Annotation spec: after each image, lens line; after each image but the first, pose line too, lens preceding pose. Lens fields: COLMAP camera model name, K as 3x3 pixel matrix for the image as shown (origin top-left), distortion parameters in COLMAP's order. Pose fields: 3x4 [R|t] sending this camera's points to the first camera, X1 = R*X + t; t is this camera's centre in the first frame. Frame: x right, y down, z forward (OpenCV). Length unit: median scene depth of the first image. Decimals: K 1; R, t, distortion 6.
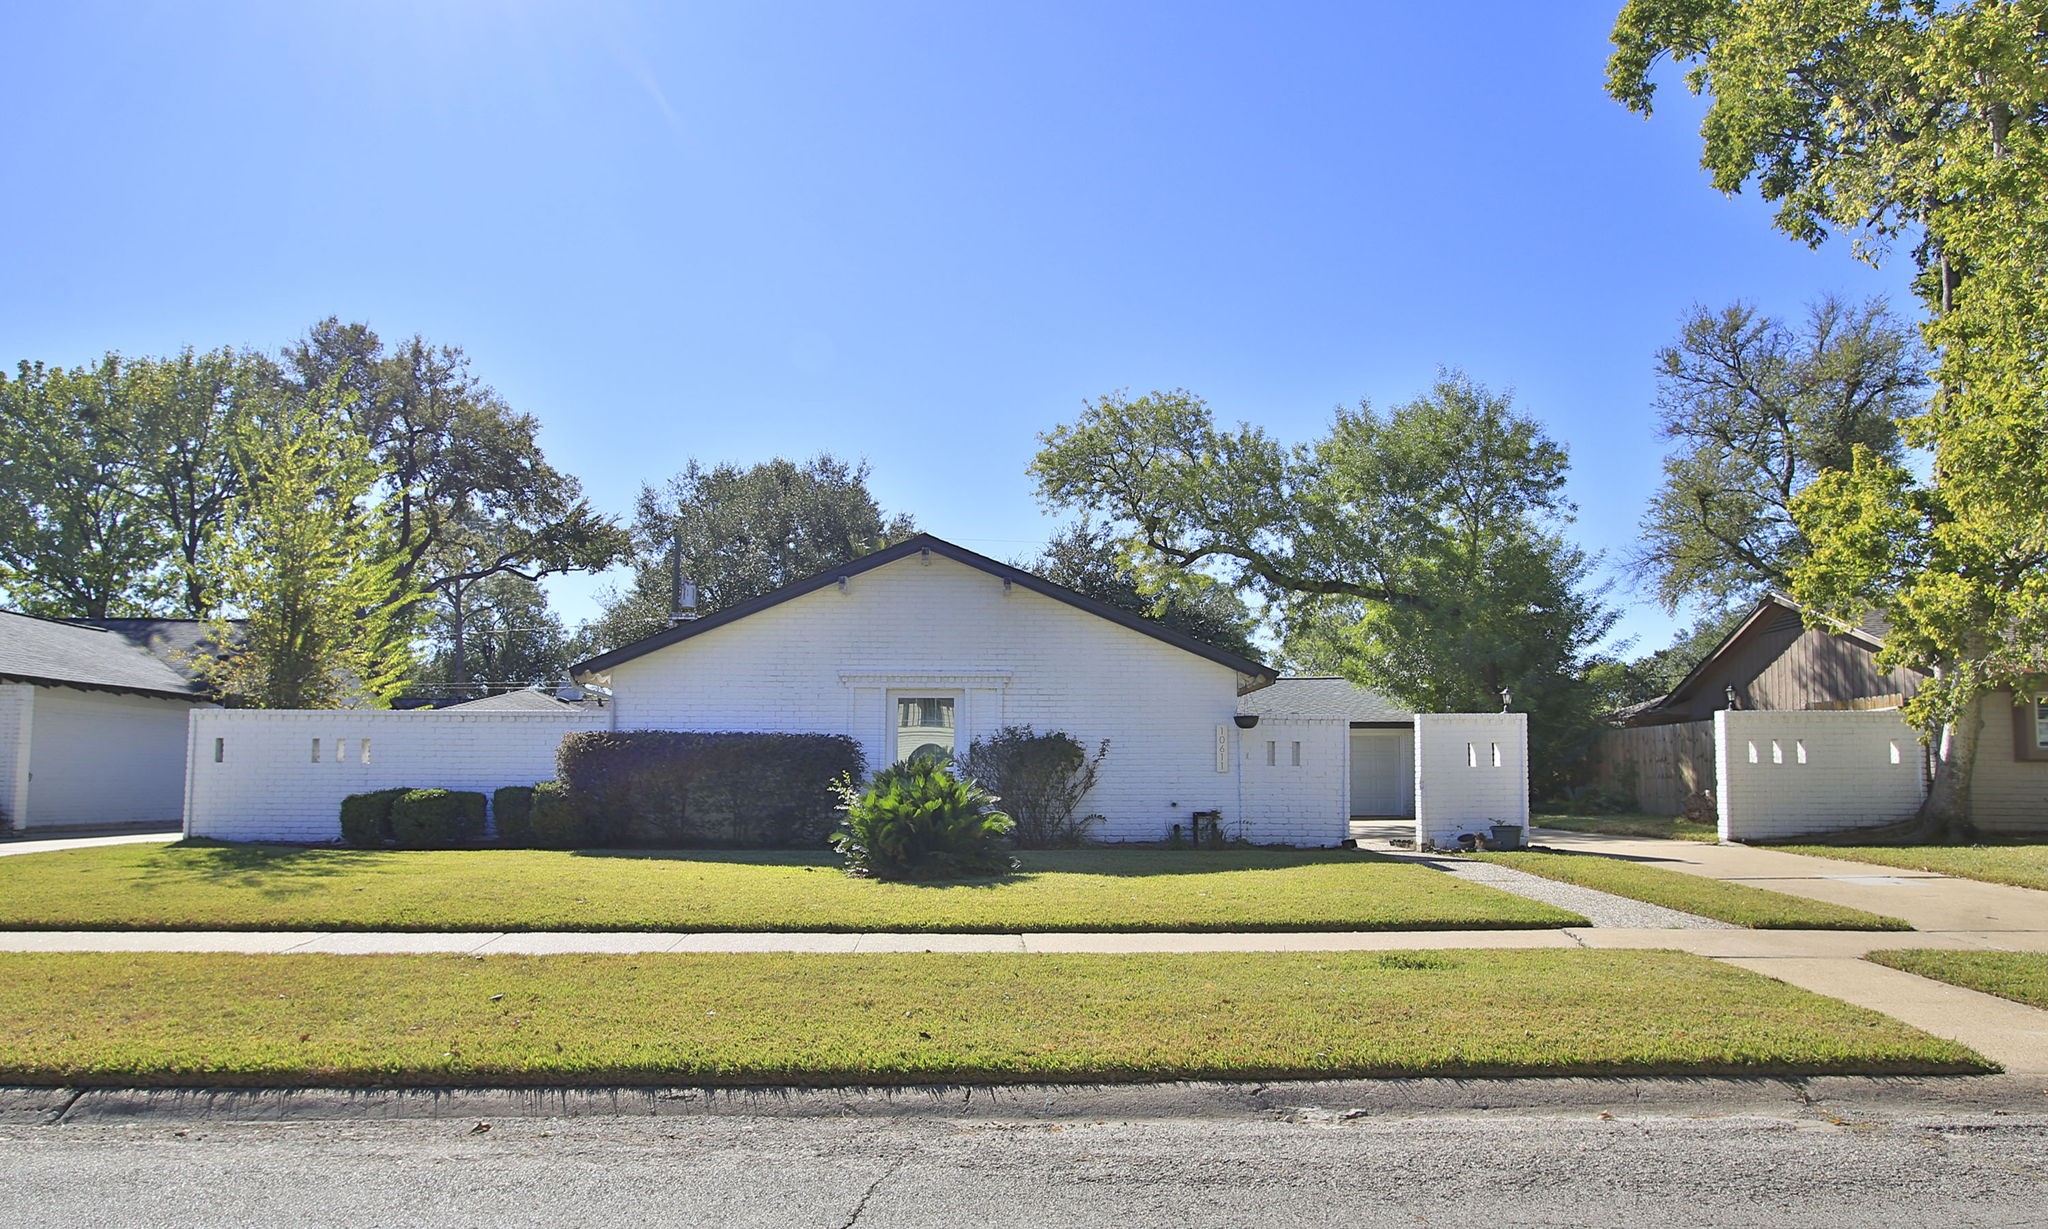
lens RADIAL K [[1320.0, 0, 1025.6], [0, 1320.0, 614.7], [0, 0, 1]] dist [-0.007725, -0.000430]
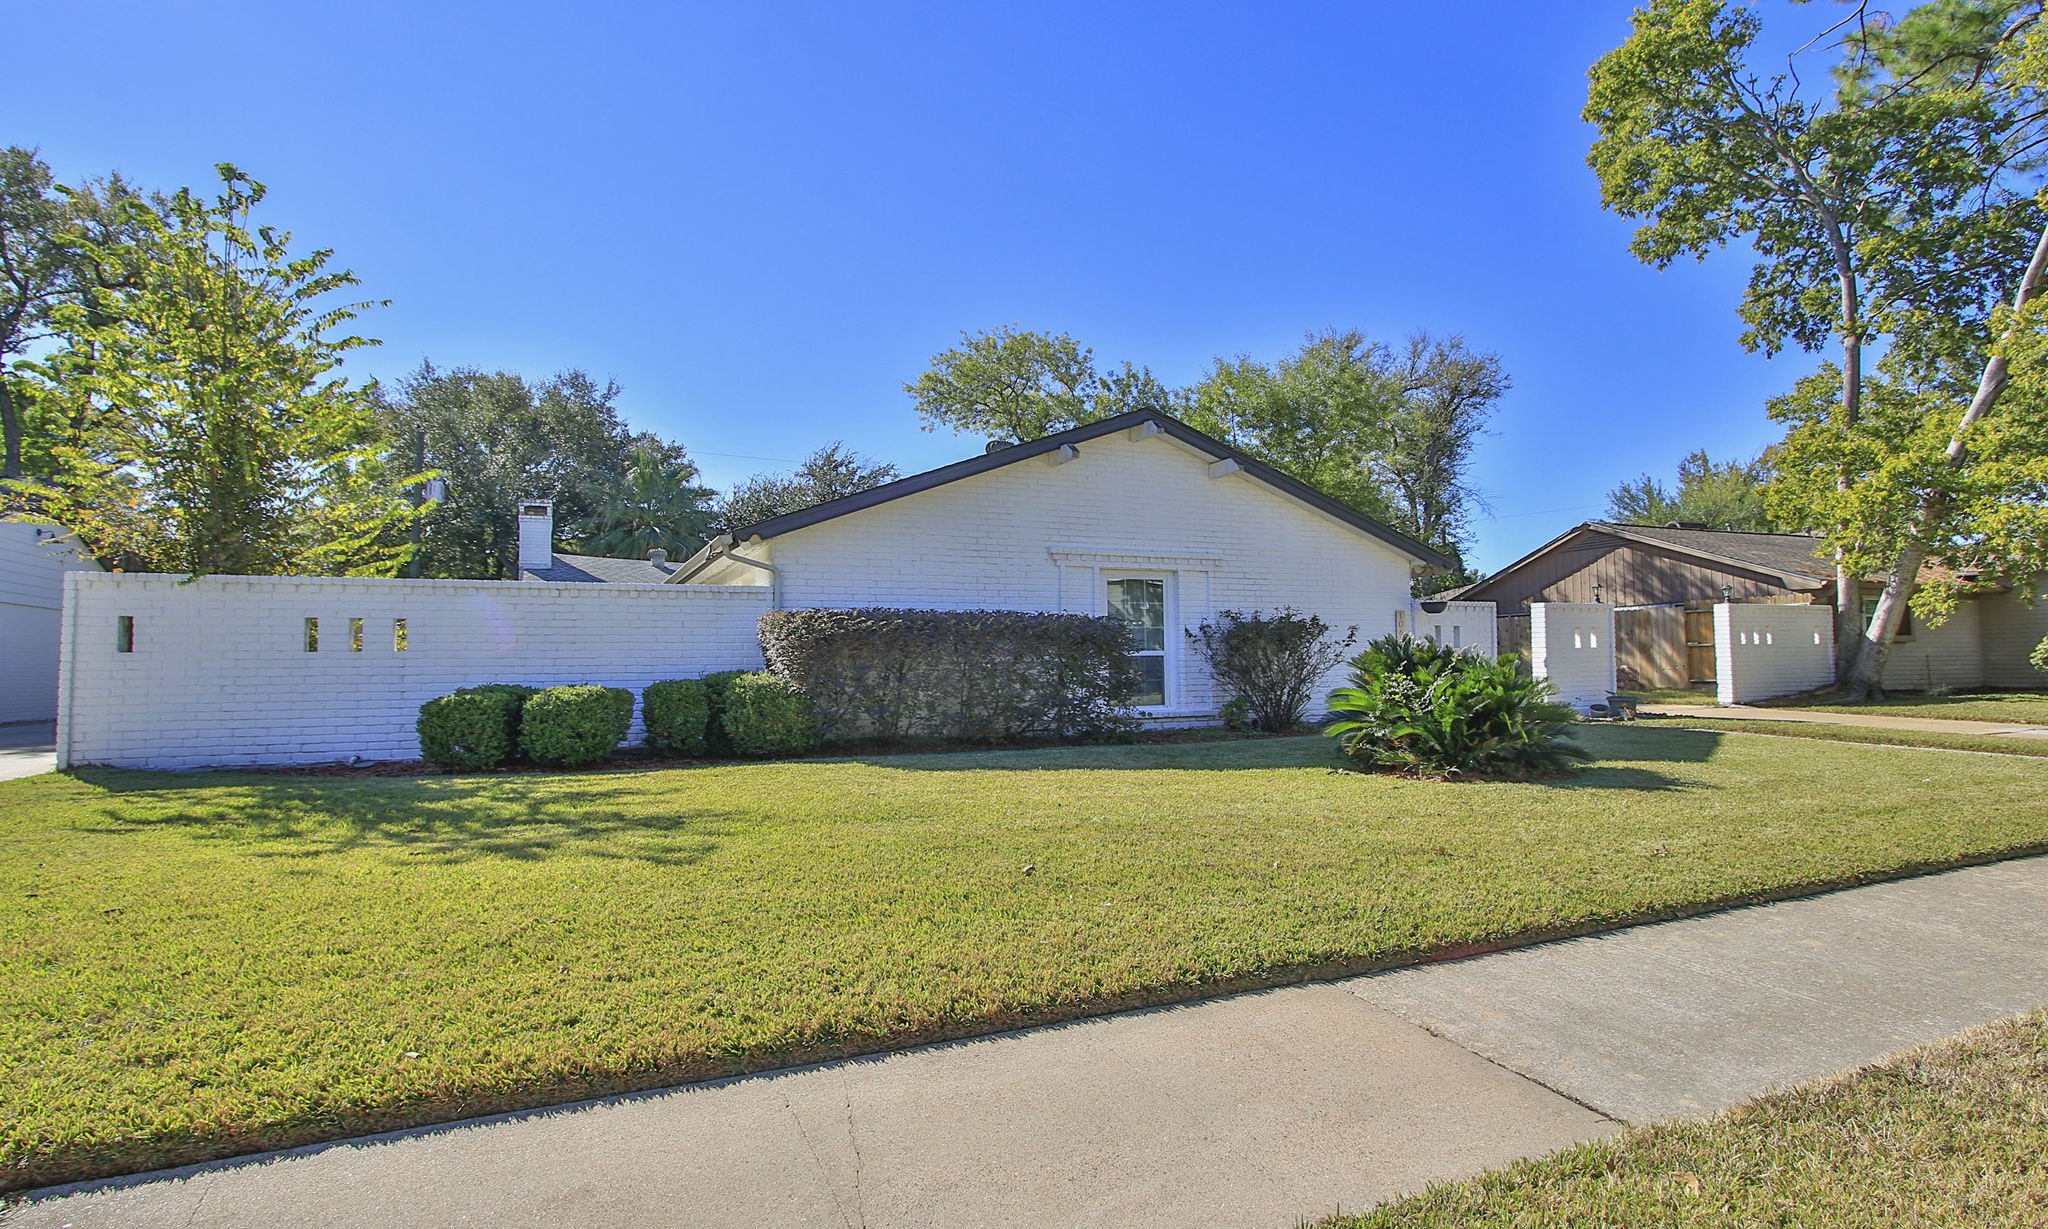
lens RADIAL K [[940.4, 0, 1020.9], [0, 940.4, 623.1], [0, 0, 1]] dist [-0.016774, -0.000205]
pose [[0.906838, 0.007136, 0.421419, -0.435147], [-0.040938, 0.996620, 0.071218, 0.049057], [-0.419486, -0.081835, 0.904065, 0.414645]]
